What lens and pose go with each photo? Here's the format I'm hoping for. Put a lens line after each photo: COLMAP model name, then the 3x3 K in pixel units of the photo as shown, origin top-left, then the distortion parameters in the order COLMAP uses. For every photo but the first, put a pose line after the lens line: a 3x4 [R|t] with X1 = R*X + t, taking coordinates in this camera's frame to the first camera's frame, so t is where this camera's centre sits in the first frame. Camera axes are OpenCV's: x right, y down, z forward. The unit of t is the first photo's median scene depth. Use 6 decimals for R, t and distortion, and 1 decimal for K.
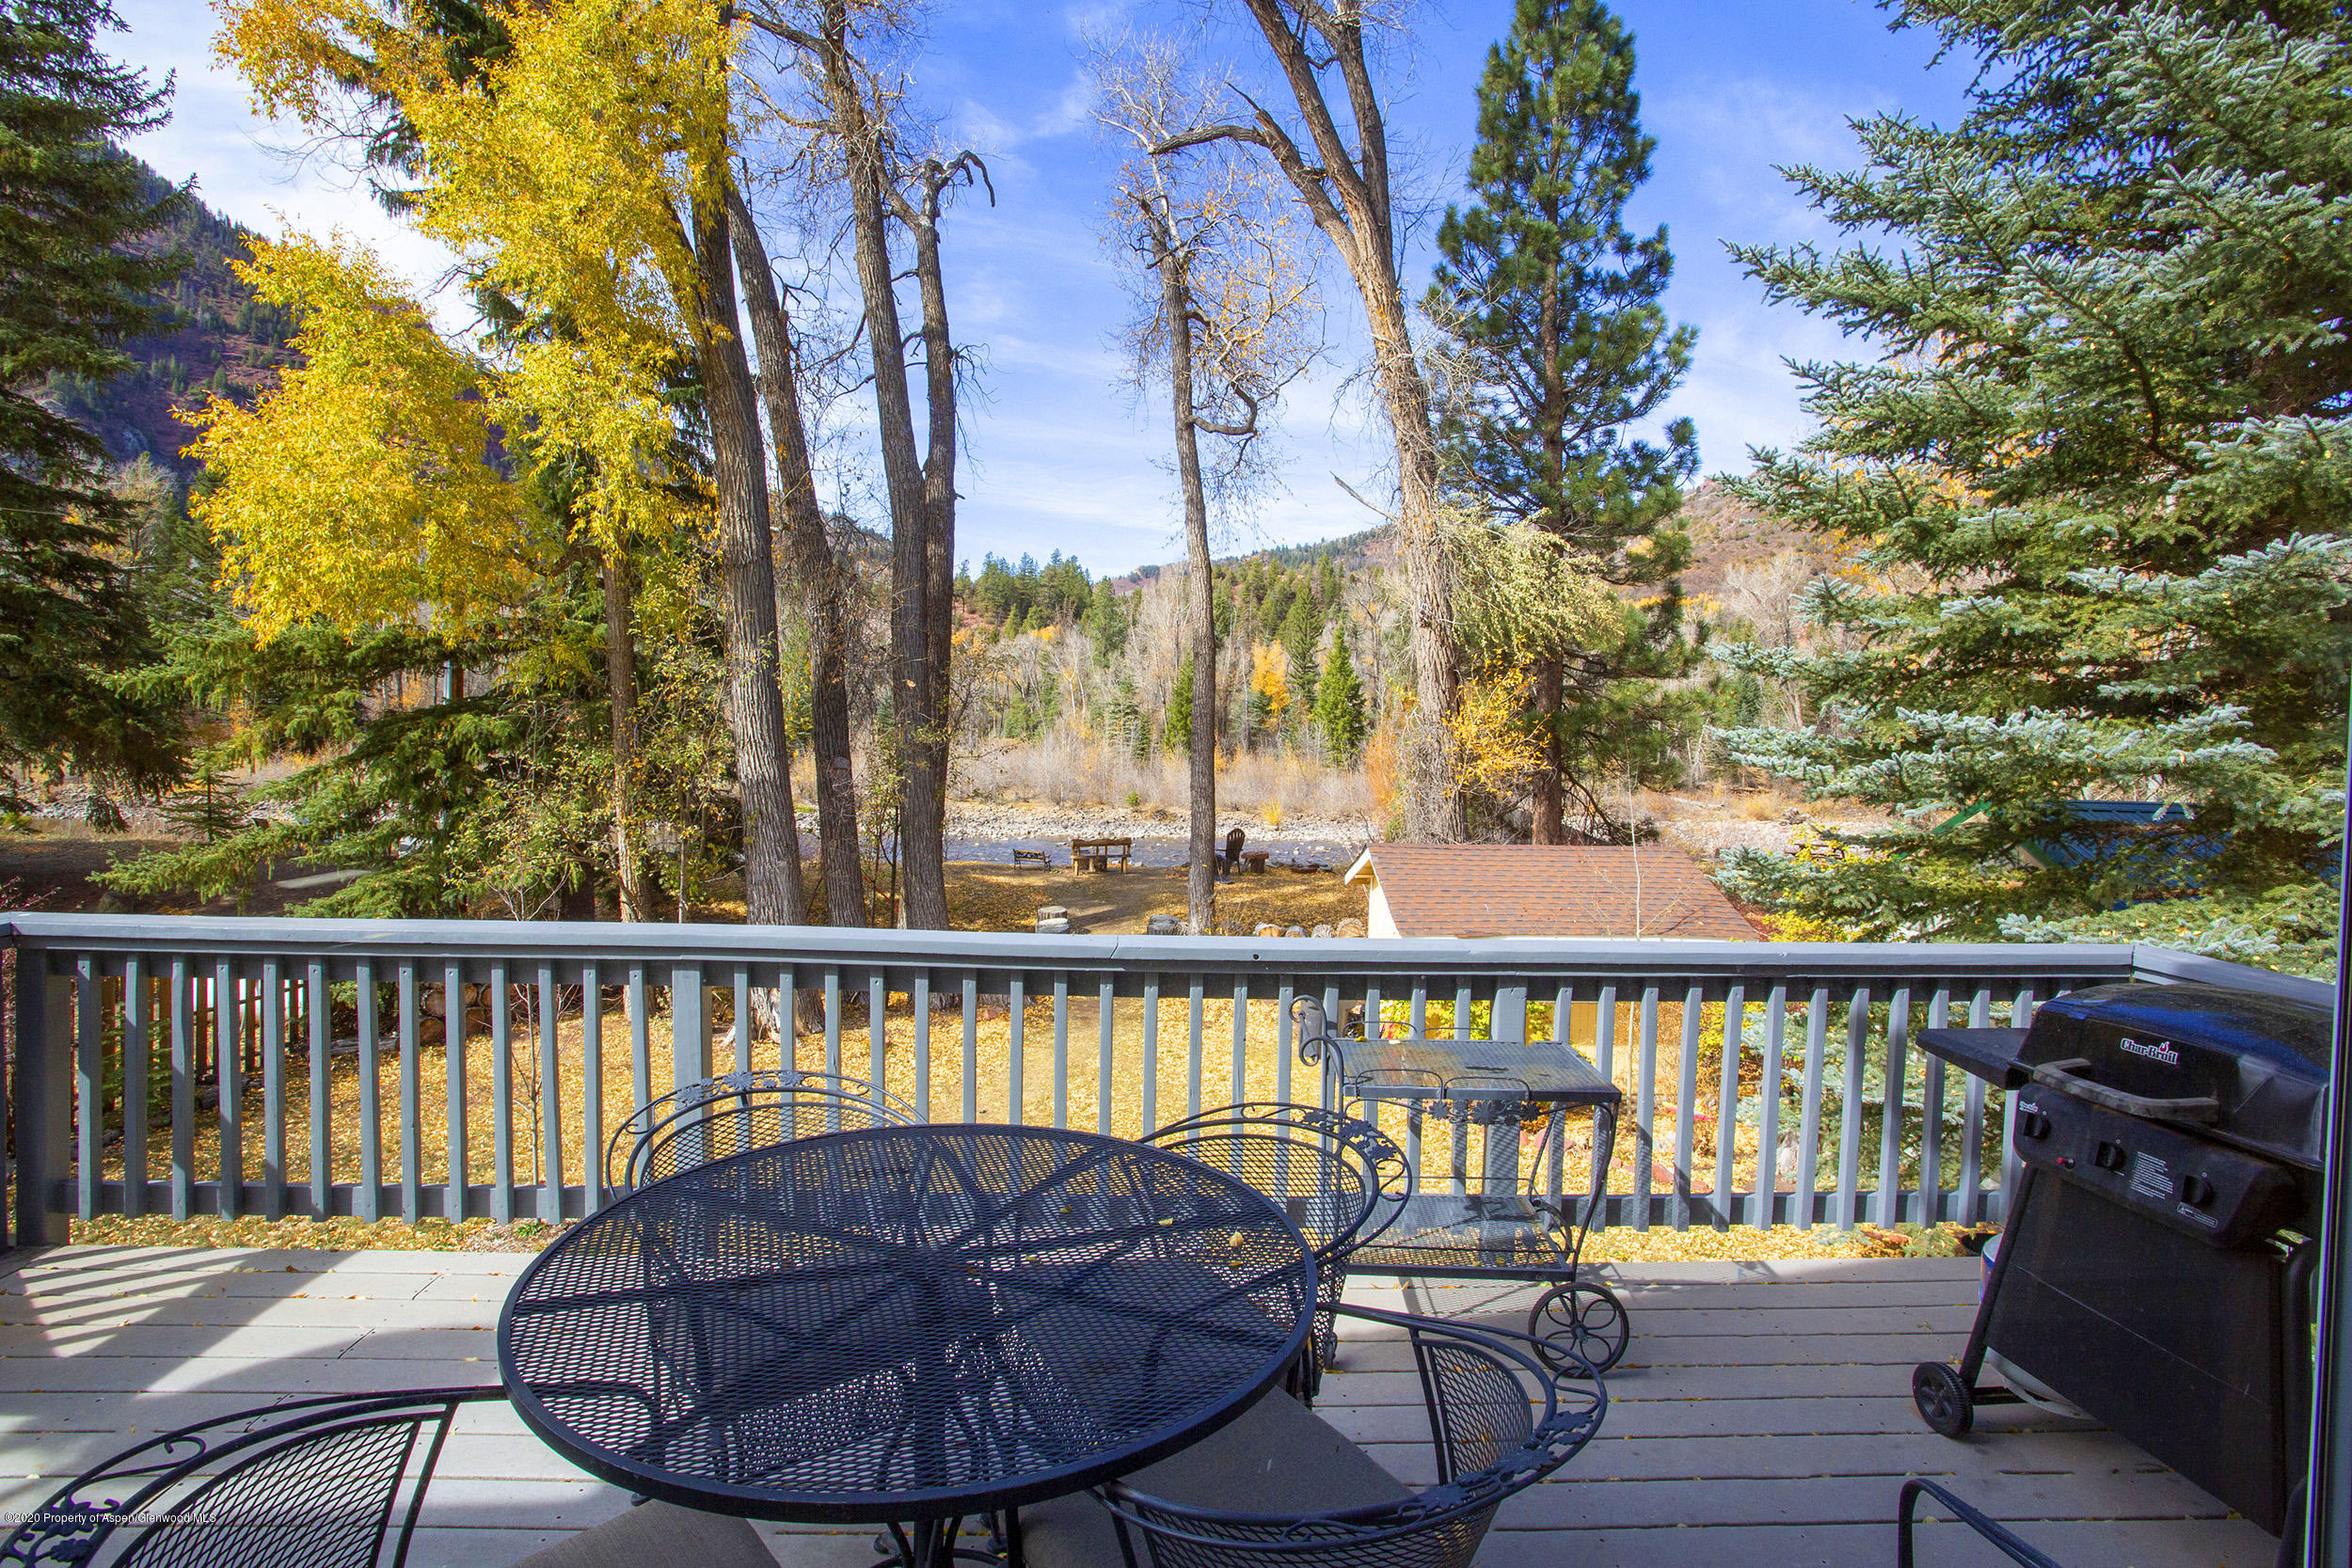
lens RADIAL K [[1131.4, 0, 1173.0], [0, 1131.4, 765.6], [0, 0, 1]] dist [-0.046275, 0.007060]
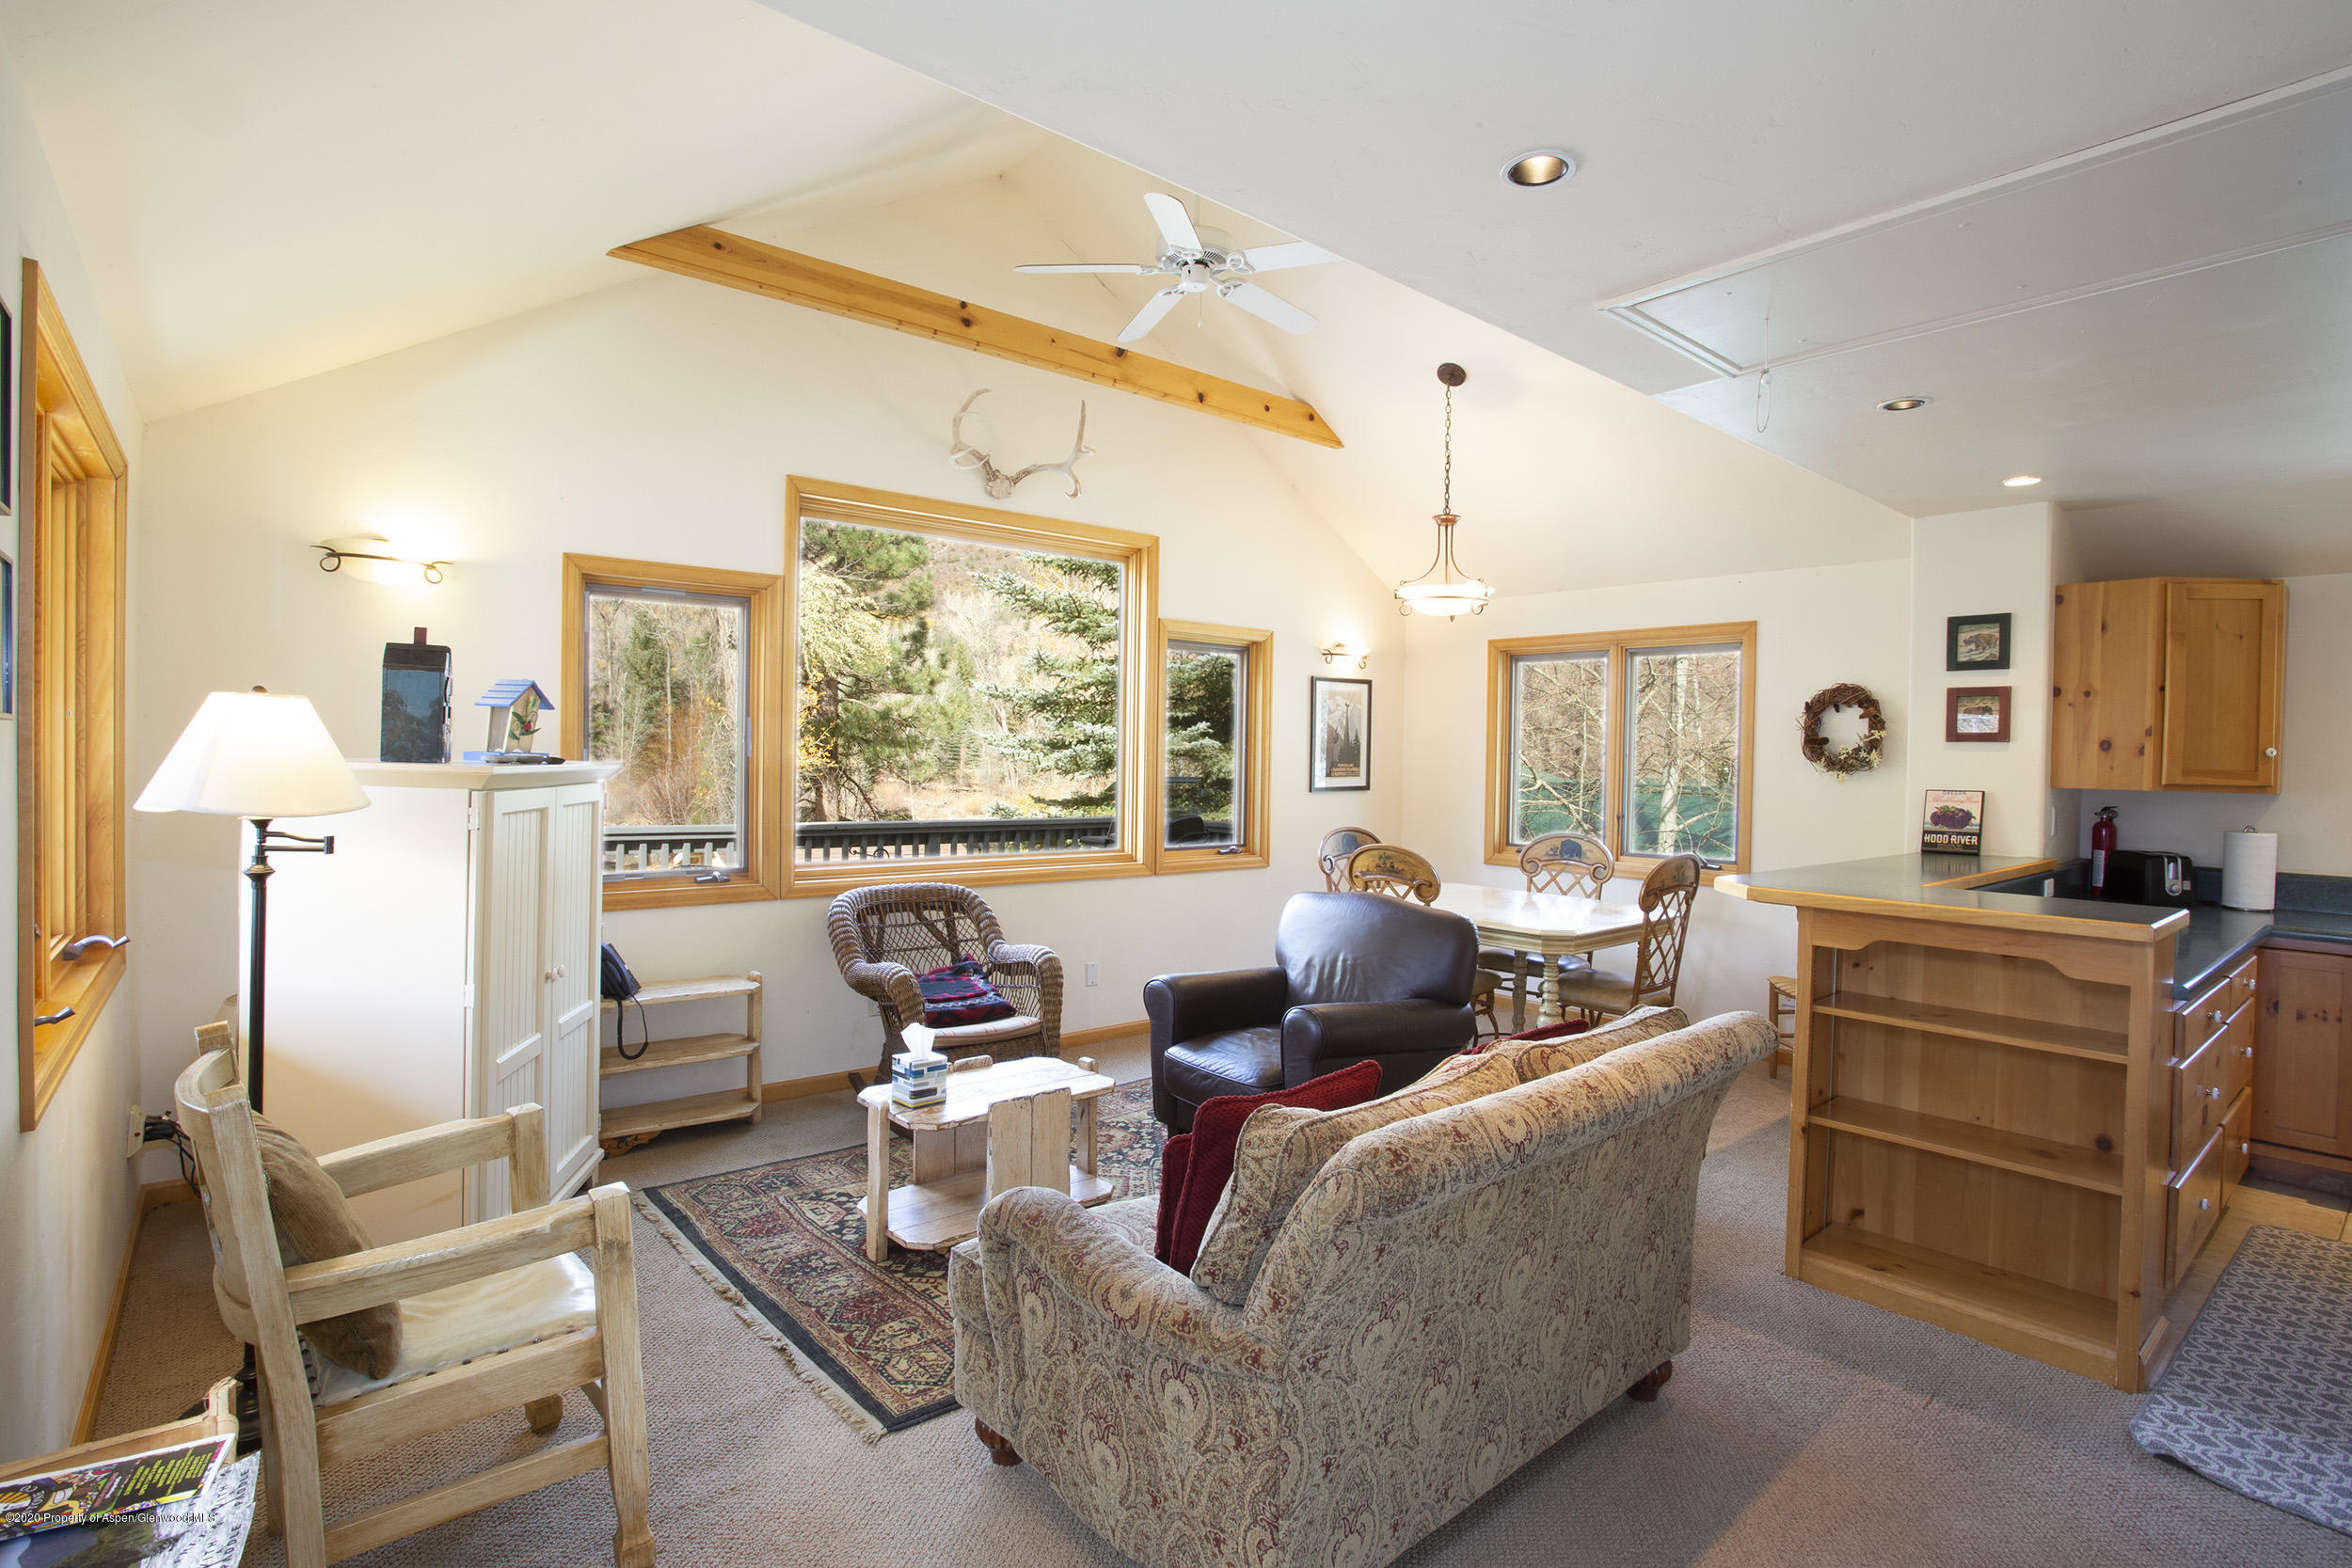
lens RADIAL K [[1131.4, 0, 1178.5], [0, 1131.4, 781.6], [0, 0, 1]] dist [-0.046275, 0.007060]
pose [[0.786927, -0.016281, 0.616832, -0.315479], [0.012039, 0.999867, 0.011032, 0.024999], [-0.616929, -0.001255, 0.787018, -0.498131]]
